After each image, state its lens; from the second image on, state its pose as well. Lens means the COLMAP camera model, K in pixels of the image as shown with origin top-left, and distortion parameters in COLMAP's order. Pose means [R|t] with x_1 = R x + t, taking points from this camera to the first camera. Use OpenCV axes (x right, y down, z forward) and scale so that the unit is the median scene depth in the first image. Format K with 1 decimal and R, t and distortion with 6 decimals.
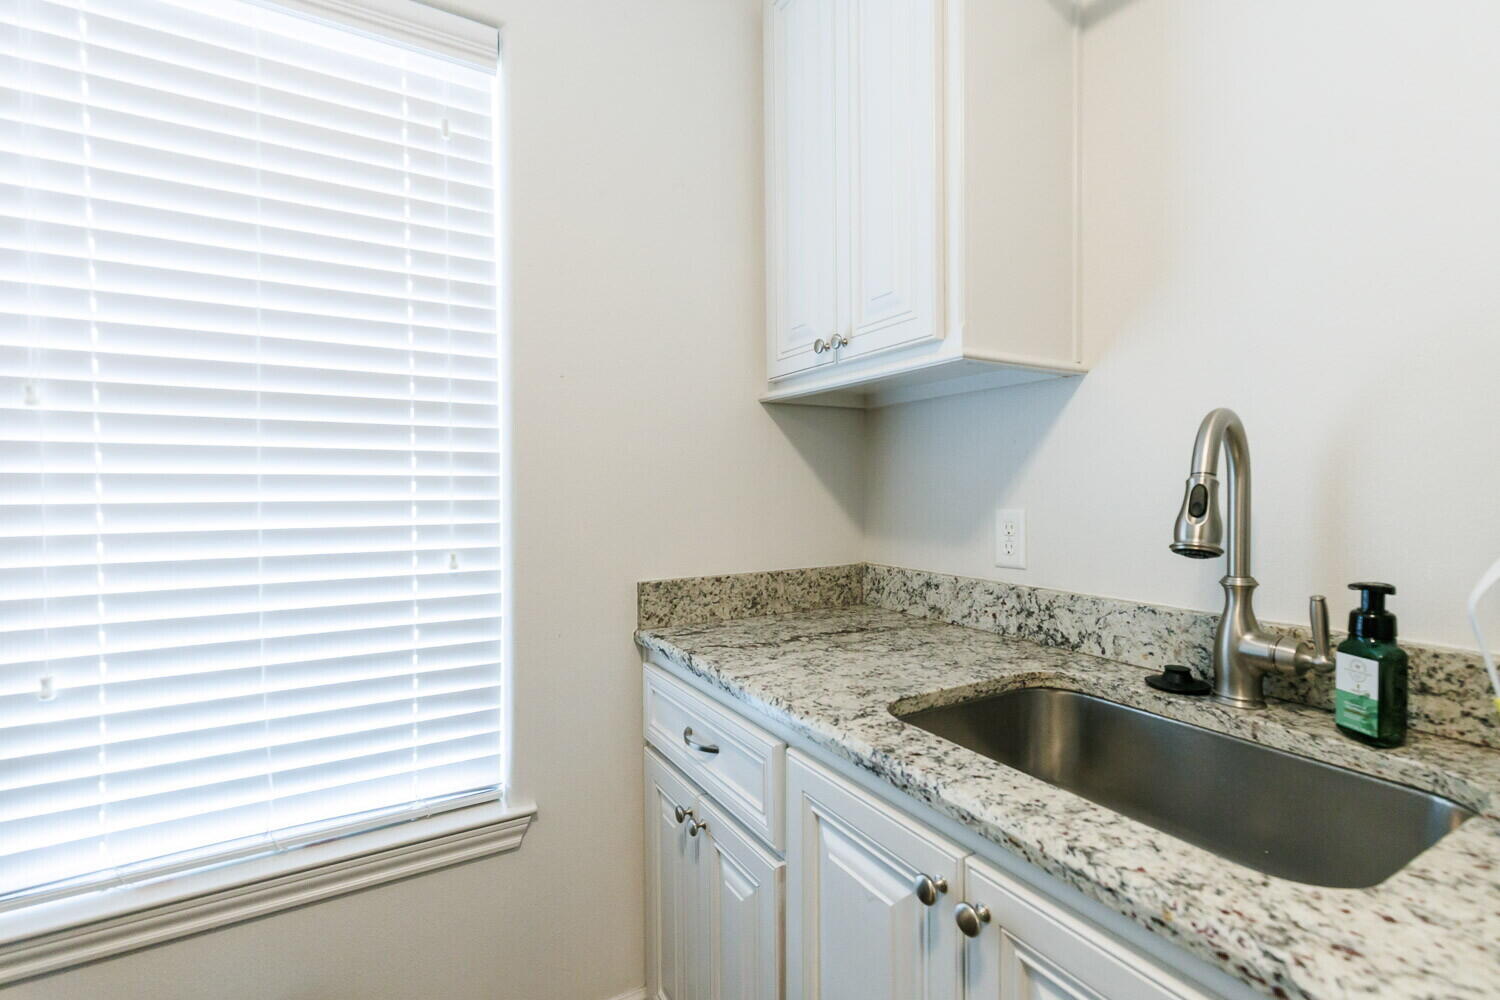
lens RADIAL K [[673.6, 0, 750.9], [0, 673.6, 498.9], [0, 0, 1]] dist [0.007386, -0.000690]
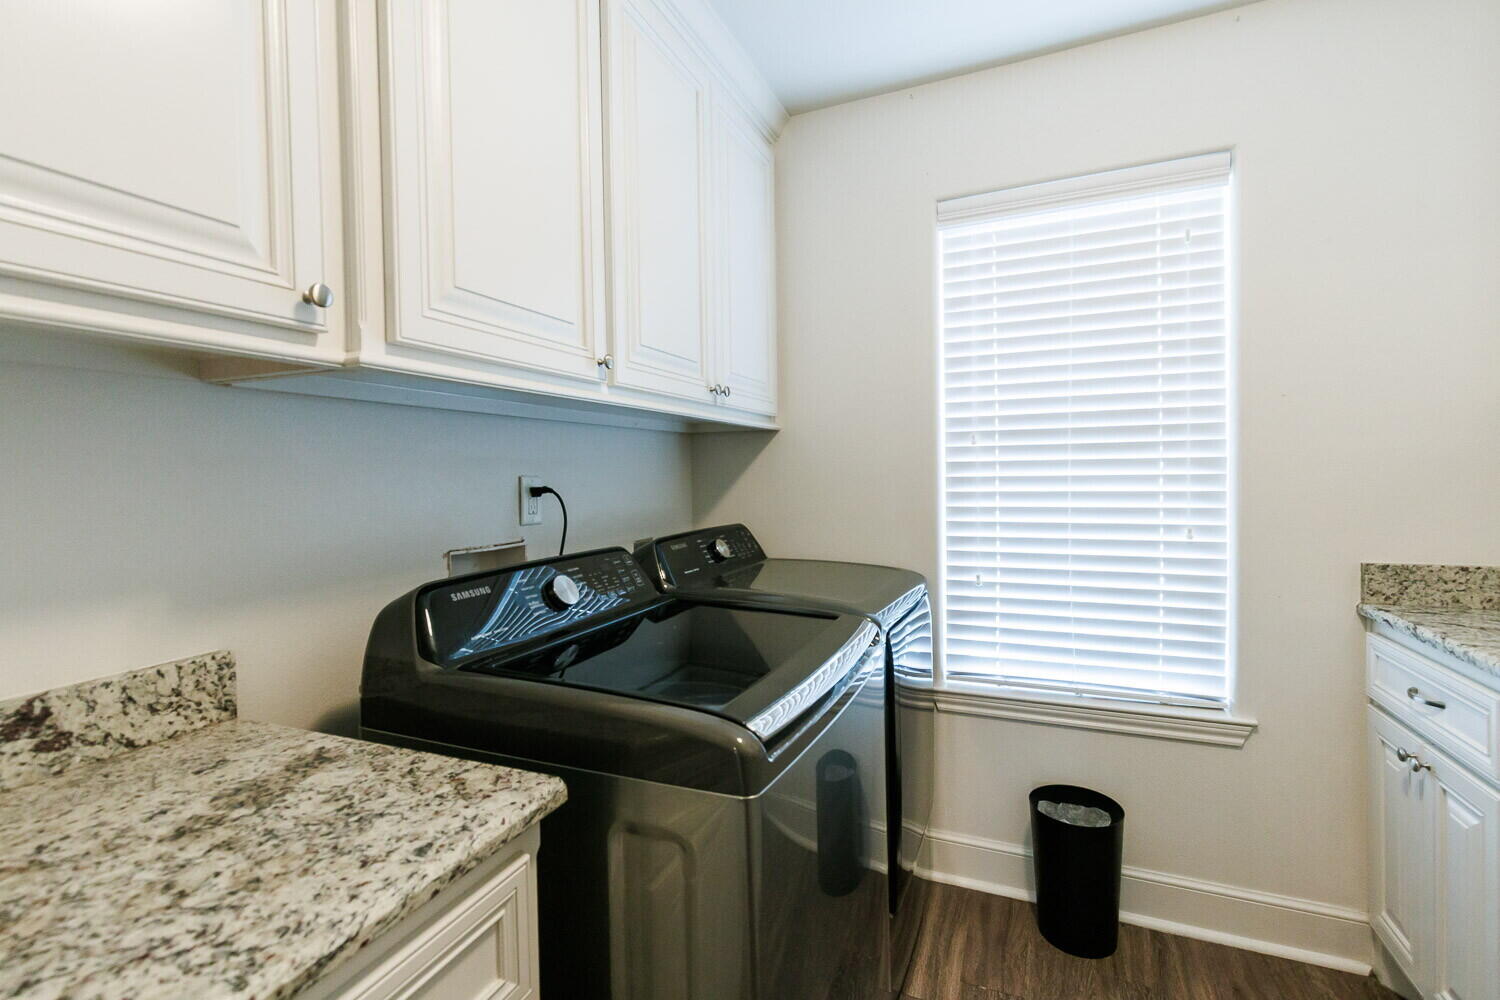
lens RADIAL K [[673.6, 0, 751.7], [0, 673.6, 484.6], [0, 0, 1]] dist [0.007386, -0.000690]
pose [[0.600260, 0.010863, -0.799731, 0.150020], [0.001189, 0.999895, 0.014475, -0.033905], [0.799804, -0.009640, 0.600183, -0.610307]]
